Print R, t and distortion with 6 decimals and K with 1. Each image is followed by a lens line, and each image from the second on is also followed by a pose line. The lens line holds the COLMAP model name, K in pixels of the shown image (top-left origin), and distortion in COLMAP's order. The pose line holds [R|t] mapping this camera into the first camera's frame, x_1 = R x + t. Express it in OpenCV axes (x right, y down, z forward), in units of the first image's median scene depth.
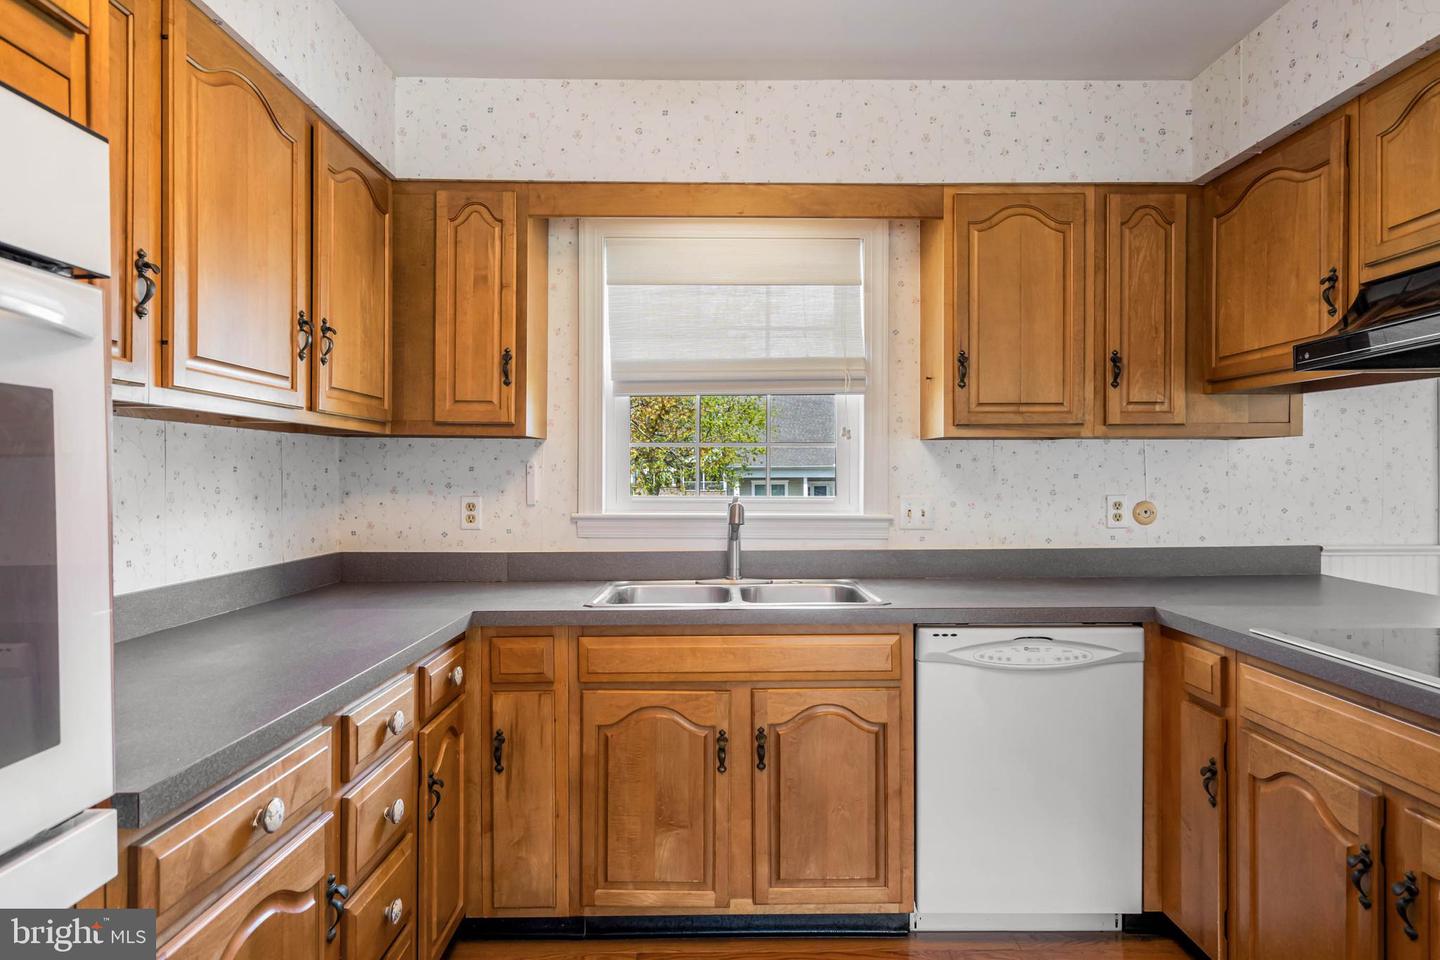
lens RADIAL K [[827.8, 0, 720.5], [0, 827.8, 477.9], [0, 0, 1]] dist [0.006069, -0.000198]
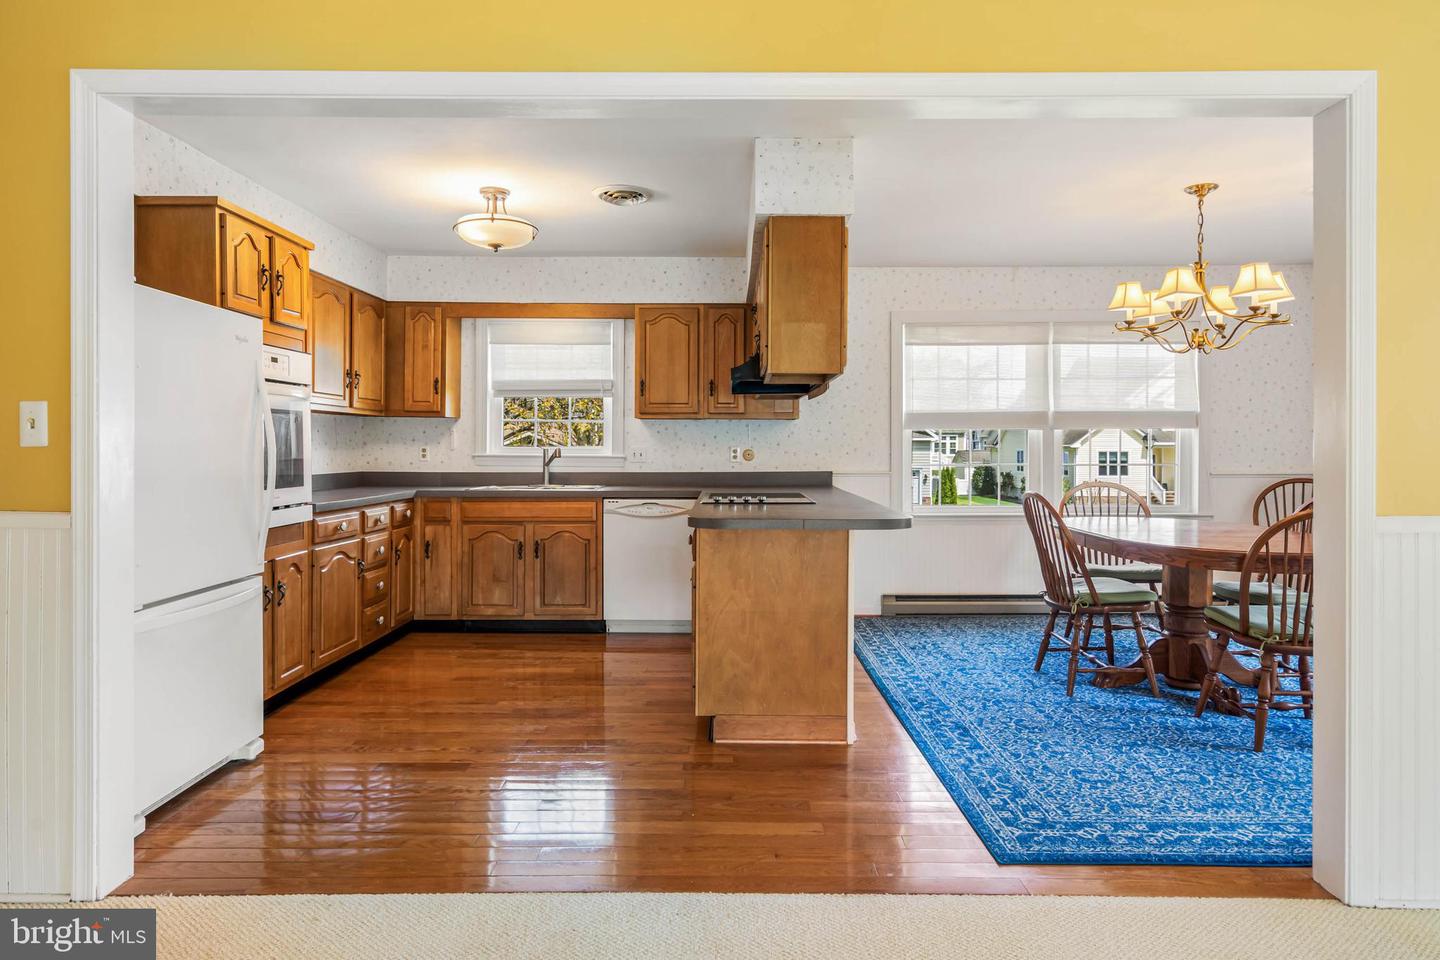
lens RADIAL K [[827.8, 0, 721.3], [0, 827.8, 451.9], [0, 0, 1]] dist [0.006069, -0.000198]
pose [[0.999831, 0.005546, -0.017525, 0.545438], [-0.005480, 0.999978, 0.003817, 0.030298], [0.017546, -0.003721, 0.999839, -1.208071]]
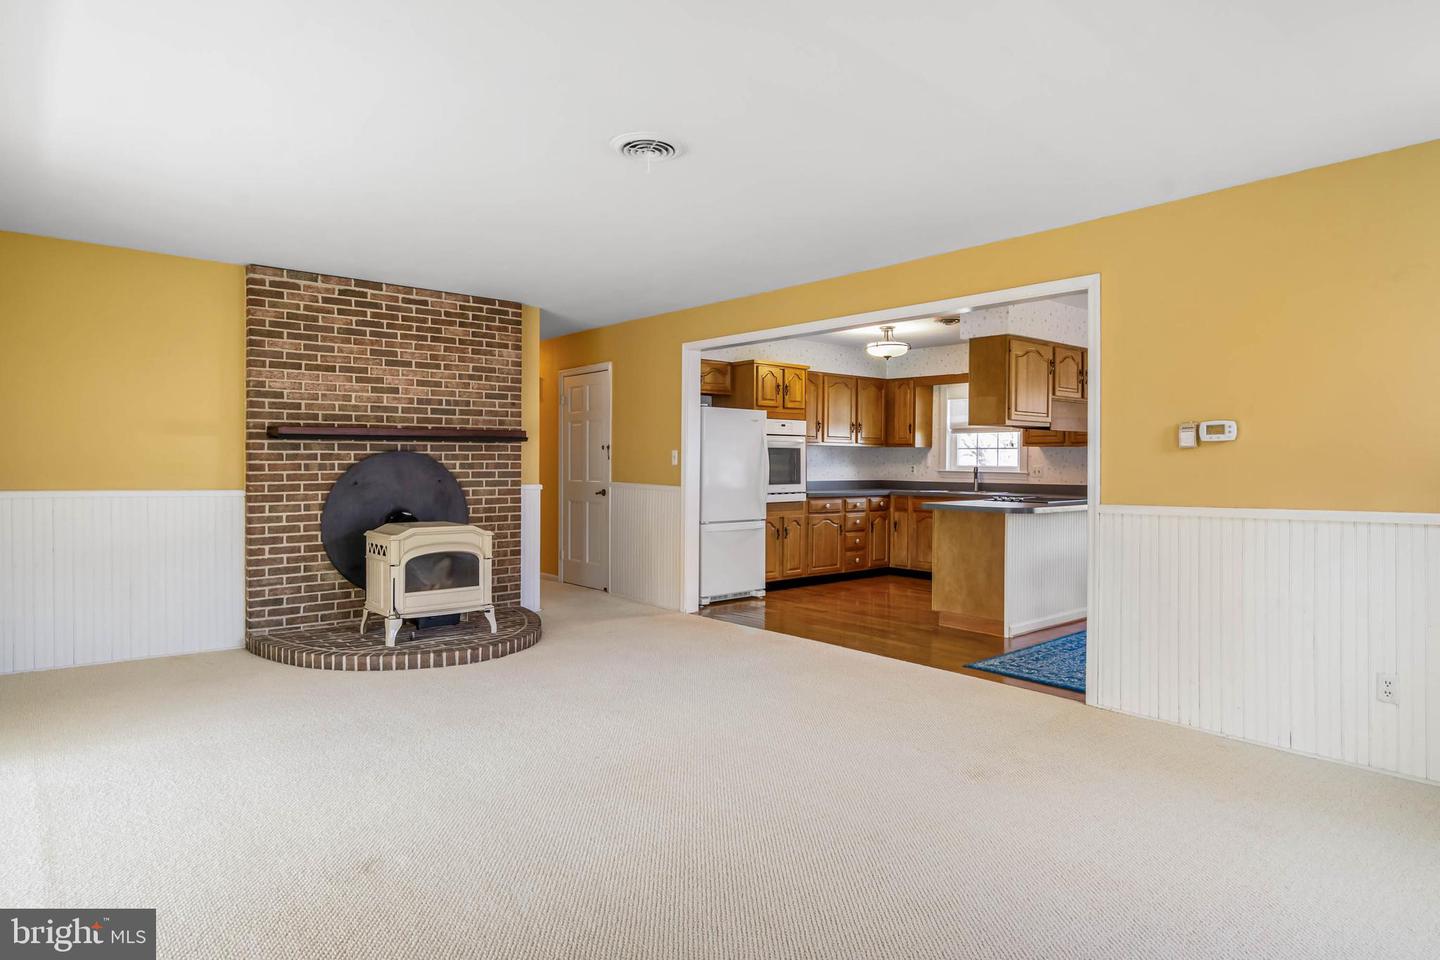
lens RADIAL K [[827.8, 0, 724.8], [0, 827.8, 468.3], [0, 0, 1]] dist [0.006069, -0.000198]
pose [[0.644123, 0.013930, -0.764795, 2.010285], [-0.010348, 0.999901, 0.009497, 0.015452], [0.764852, 0.001796, 0.644203, -1.976993]]
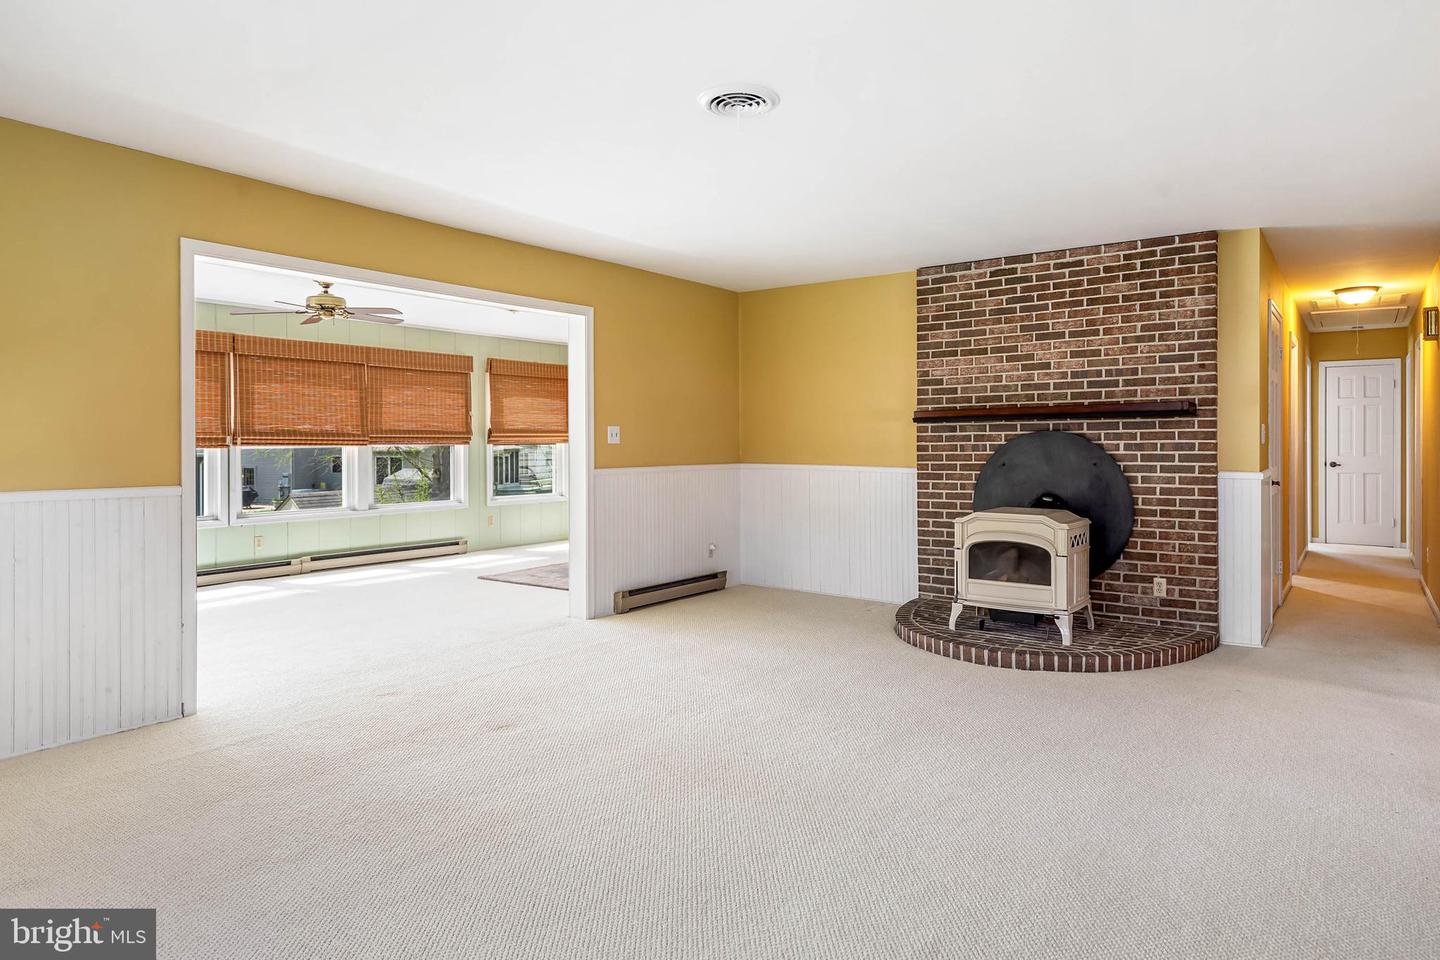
lens RADIAL K [[870.5, 0, 720.0], [0, 870.5, 446.0], [0, 0, 1]] dist [-0.001399, 0.007300]
pose [[-0.602519, 0.010364, -0.798037, 1.956313], [0.004297, 0.999943, 0.009742, 0.012173], [0.798093, 0.002441, -0.602530, -0.471032]]
